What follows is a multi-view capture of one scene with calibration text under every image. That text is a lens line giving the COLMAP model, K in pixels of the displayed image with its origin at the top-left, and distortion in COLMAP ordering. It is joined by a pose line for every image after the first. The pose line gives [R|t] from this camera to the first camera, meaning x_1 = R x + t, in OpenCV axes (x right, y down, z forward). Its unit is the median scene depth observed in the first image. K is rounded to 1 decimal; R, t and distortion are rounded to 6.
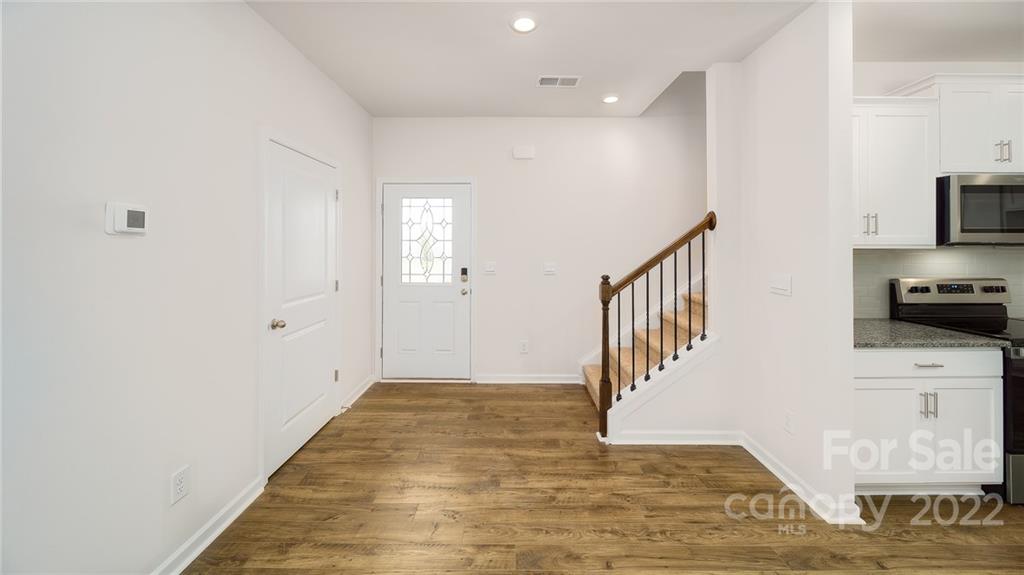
lens RADIAL K [[350.4, 0, 503.7], [0, 350.4, 245.0], [0, 0, 1]] dist [-0.005600, -0.000755]
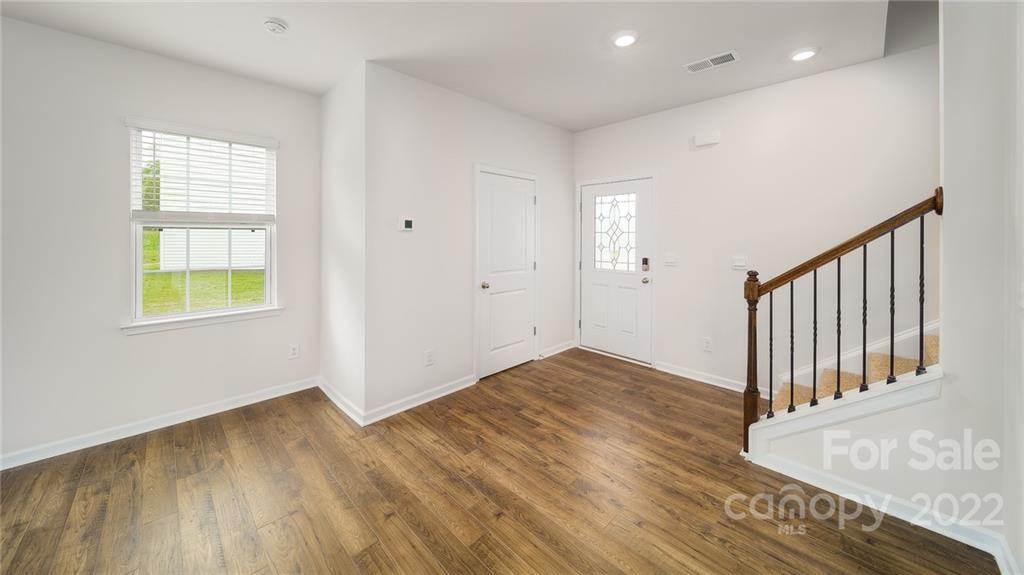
lens RADIAL K [[350.4, 0, 514.9], [0, 350.4, 237.7], [0, 0, 1]] dist [-0.005600, -0.000755]
pose [[0.711538, 0.002541, -0.702643, 0.434662], [-0.000487, 0.999995, 0.003124, 0.001007], [0.702648, -0.001881, 0.711536, -0.039263]]
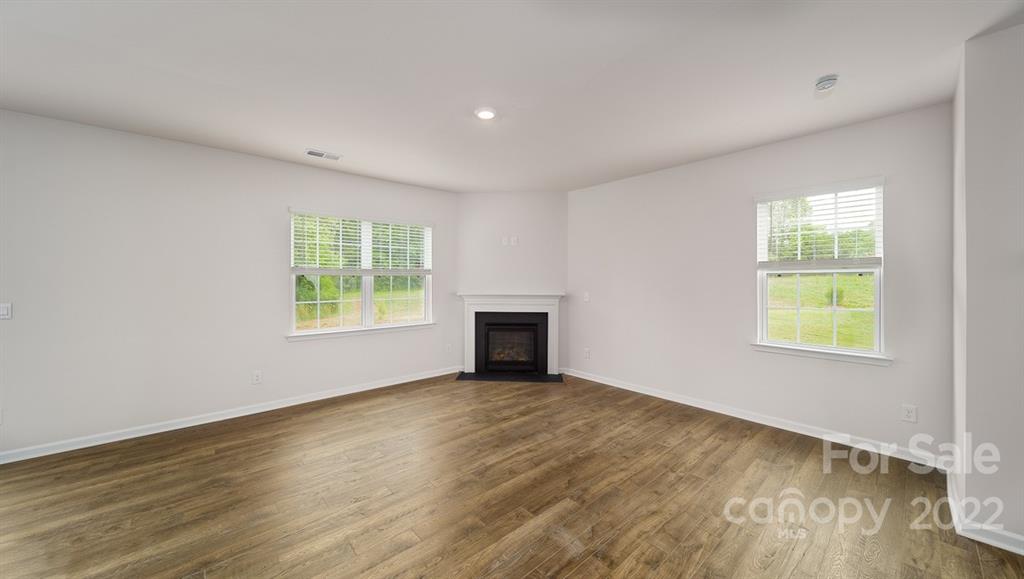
lens RADIAL K [[352.2, 0, 507.0], [0, 352.2, 279.3], [0, 0, 1]] dist [-0.000201, -0.000010]
pose [[-0.754663, -0.004985, -0.656094, 0.626700], [0.000388, 0.999968, -0.008045, 0.005836], [0.656113, -0.006326, -0.754637, 0.270749]]
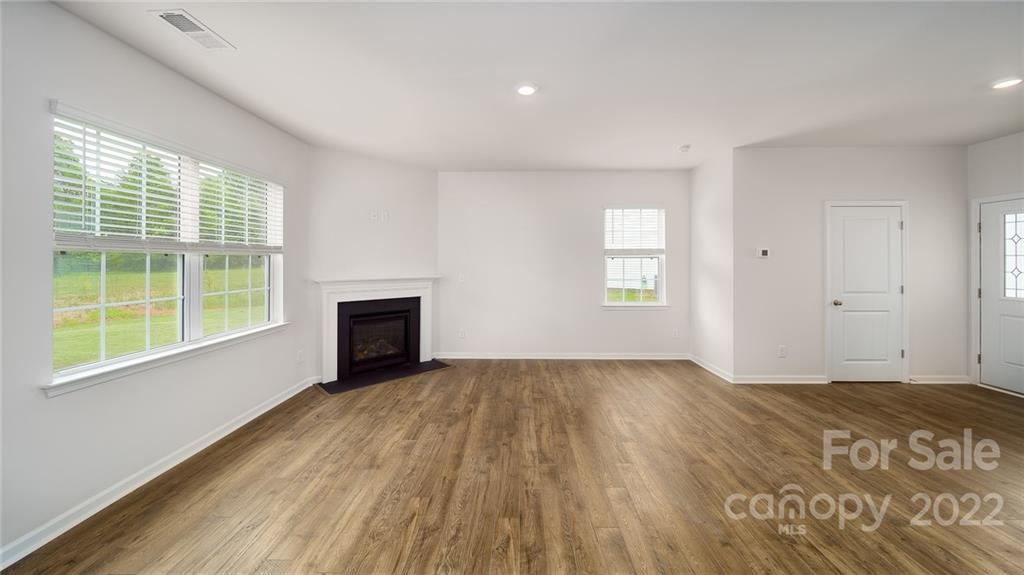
lens RADIAL K [[350.4, 0, 510.6], [0, 350.4, 260.5], [0, 0, 1]] dist [-0.005600, -0.000755]
pose [[-0.033065, -0.008817, -0.999414, 0.968618], [0.003577, 0.999954, -0.008940, 0.005940], [0.999447, -0.003870, -0.033032, -0.527209]]
